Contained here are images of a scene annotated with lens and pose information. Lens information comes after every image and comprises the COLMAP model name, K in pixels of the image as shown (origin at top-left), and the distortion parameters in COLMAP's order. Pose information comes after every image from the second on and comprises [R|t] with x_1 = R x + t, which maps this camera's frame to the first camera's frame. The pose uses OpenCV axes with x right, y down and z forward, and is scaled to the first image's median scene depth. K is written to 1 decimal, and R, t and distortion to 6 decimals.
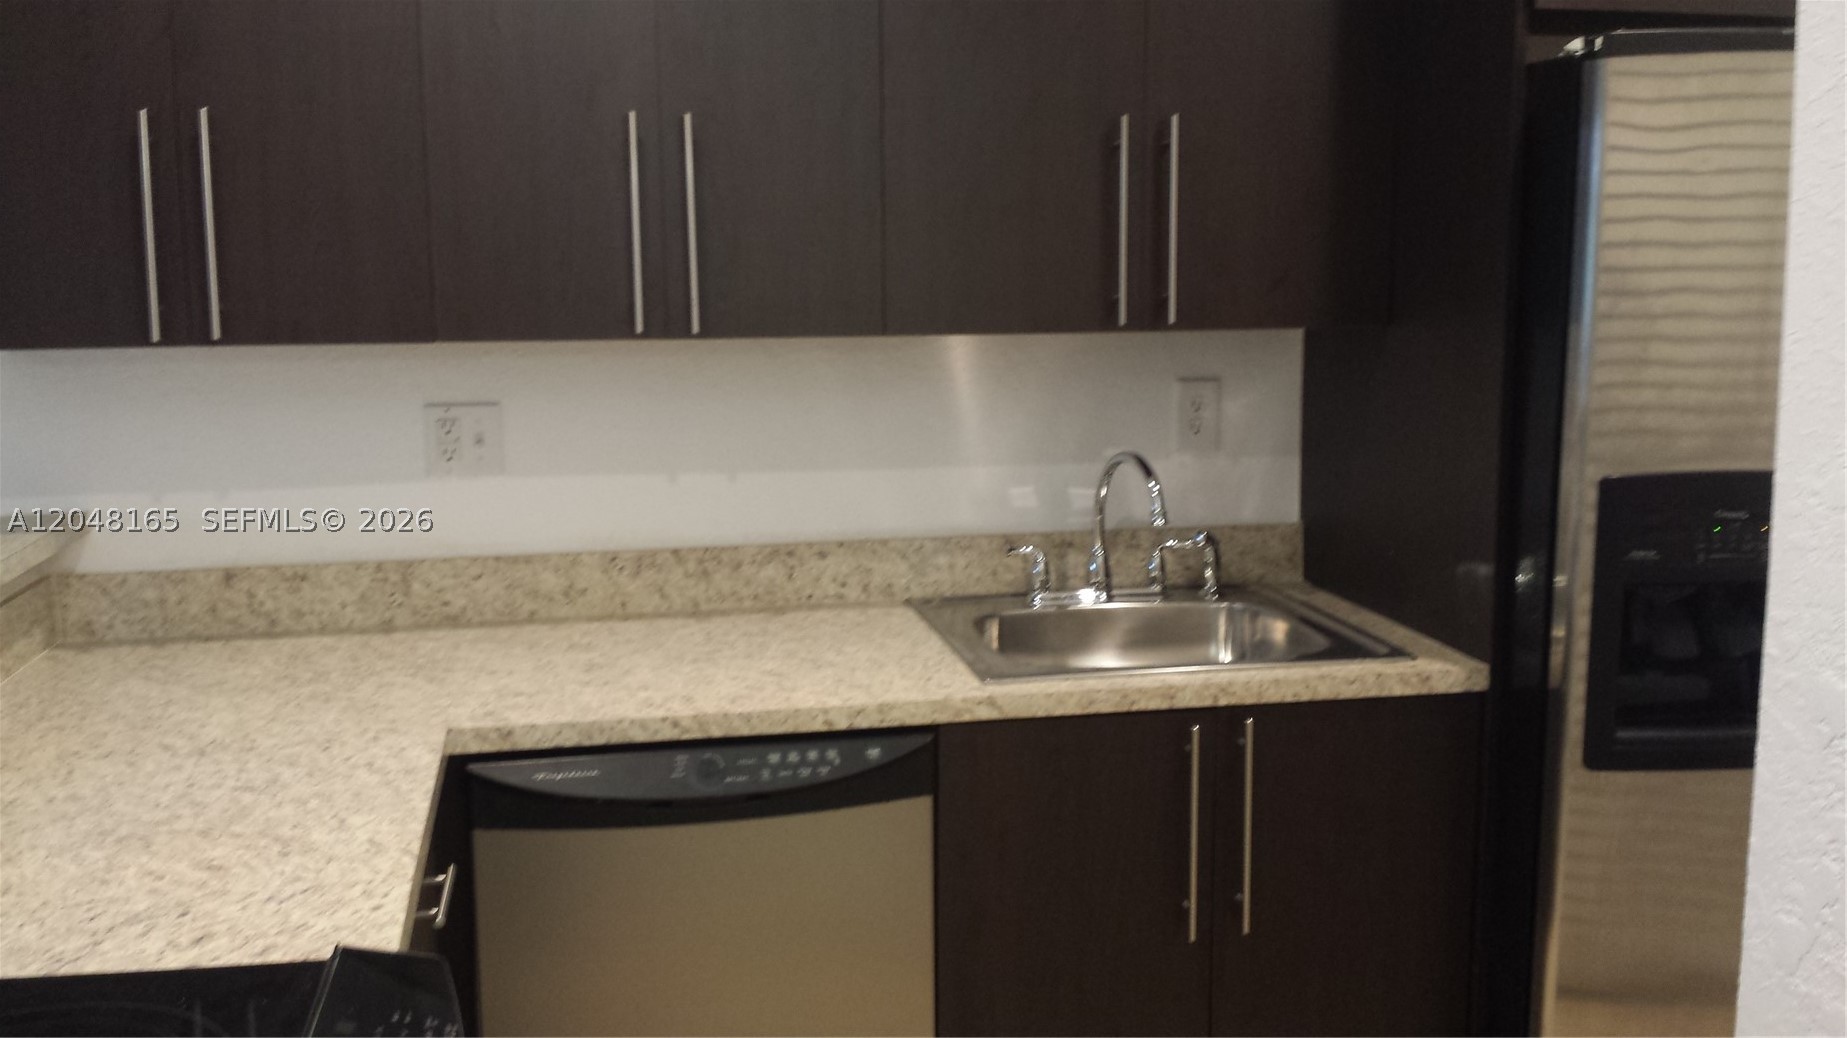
lens RADIAL K [[1699.2, 0, 914.5], [0, 1699.2, 514.1], [0, 0, 1]] dist [0.011223, 0.000000]
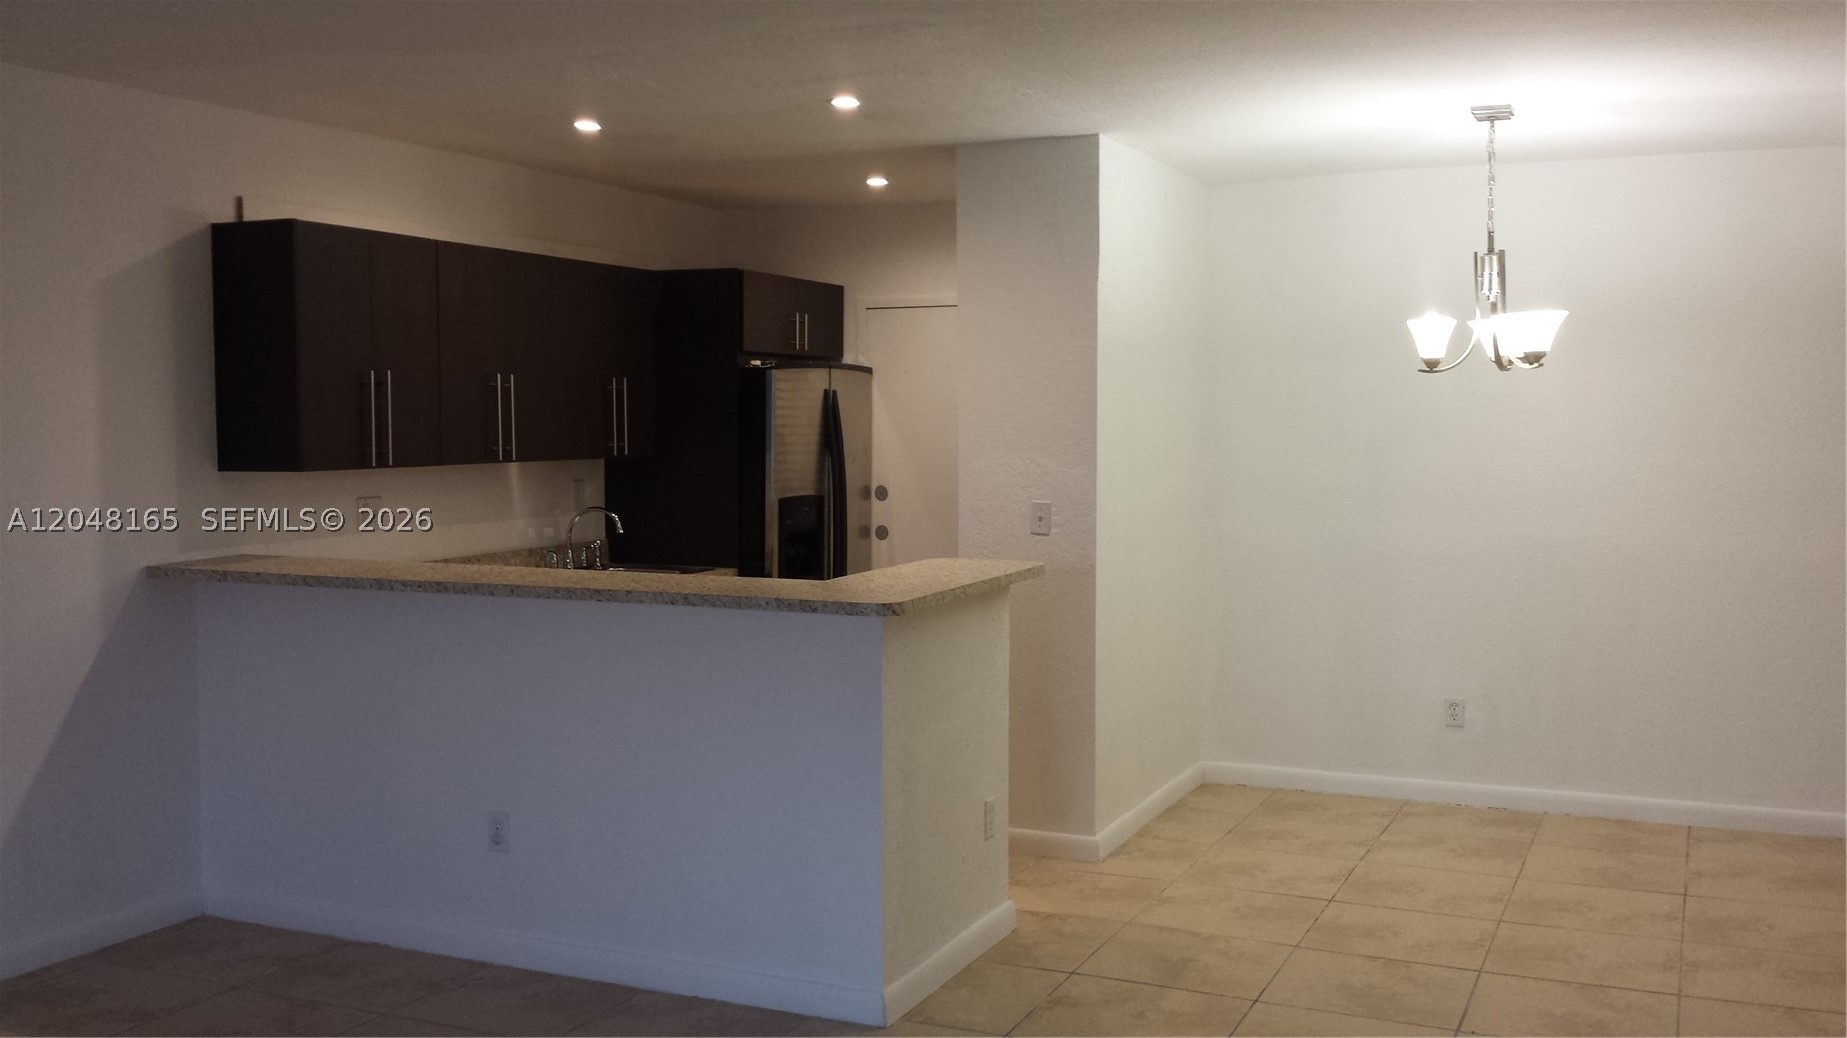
lens RADIAL K [[1699.2, 0, 924.9], [0, 1699.2, 518.0], [0, 0, 1]] dist [0.011223, 0.000000]
pose [[0.572653, -0.046543, 0.818476, -1.668283], [0.124194, 0.991789, -0.030494, 0.118557], [-0.810336, 0.119112, 0.573731, -0.843331]]
